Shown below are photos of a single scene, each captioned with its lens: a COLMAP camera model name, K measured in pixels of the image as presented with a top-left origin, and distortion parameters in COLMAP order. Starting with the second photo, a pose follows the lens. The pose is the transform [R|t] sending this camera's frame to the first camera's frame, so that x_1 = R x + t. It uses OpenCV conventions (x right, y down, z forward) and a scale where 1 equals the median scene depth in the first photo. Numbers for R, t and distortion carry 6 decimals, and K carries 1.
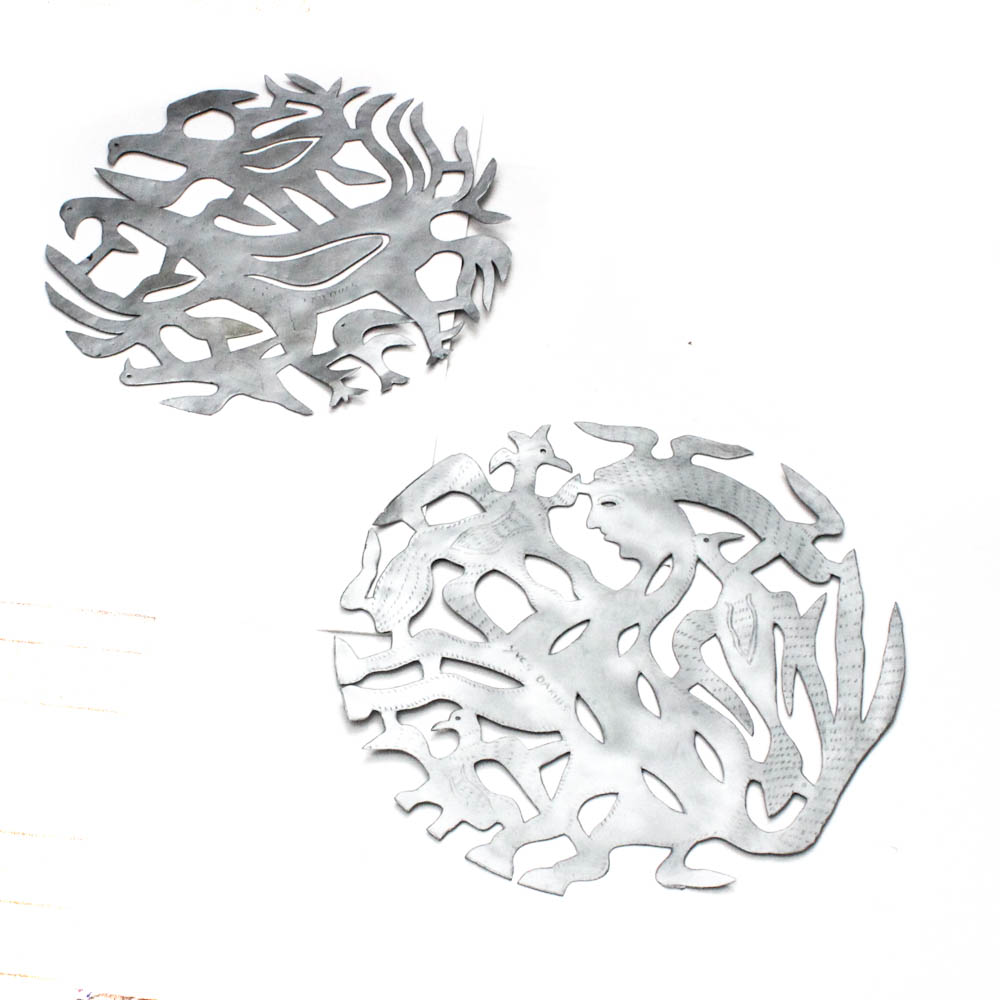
lens RADIAL K [[1728.6, 0, 496.1], [0, 1728.6, 500.2], [0, 0, 1]] dist [0.015461, 0.000000]
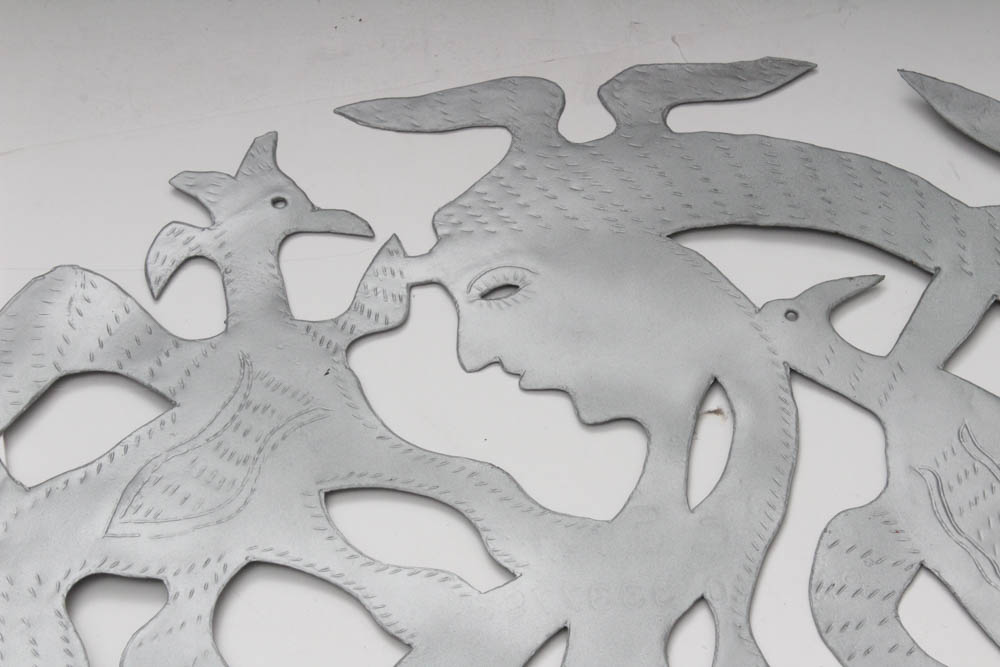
lens RADIAL K [[2395.1, 0, 496.3], [0, 2395.1, 335.3], [0, 0, 1]] dist [0.077942, 0.000000]
pose [[0.949786, -0.267085, 0.163011, -0.019981], [0.267679, 0.963326, 0.018724, 0.001251], [-0.162033, 0.025851, 0.986447, 0.519028]]
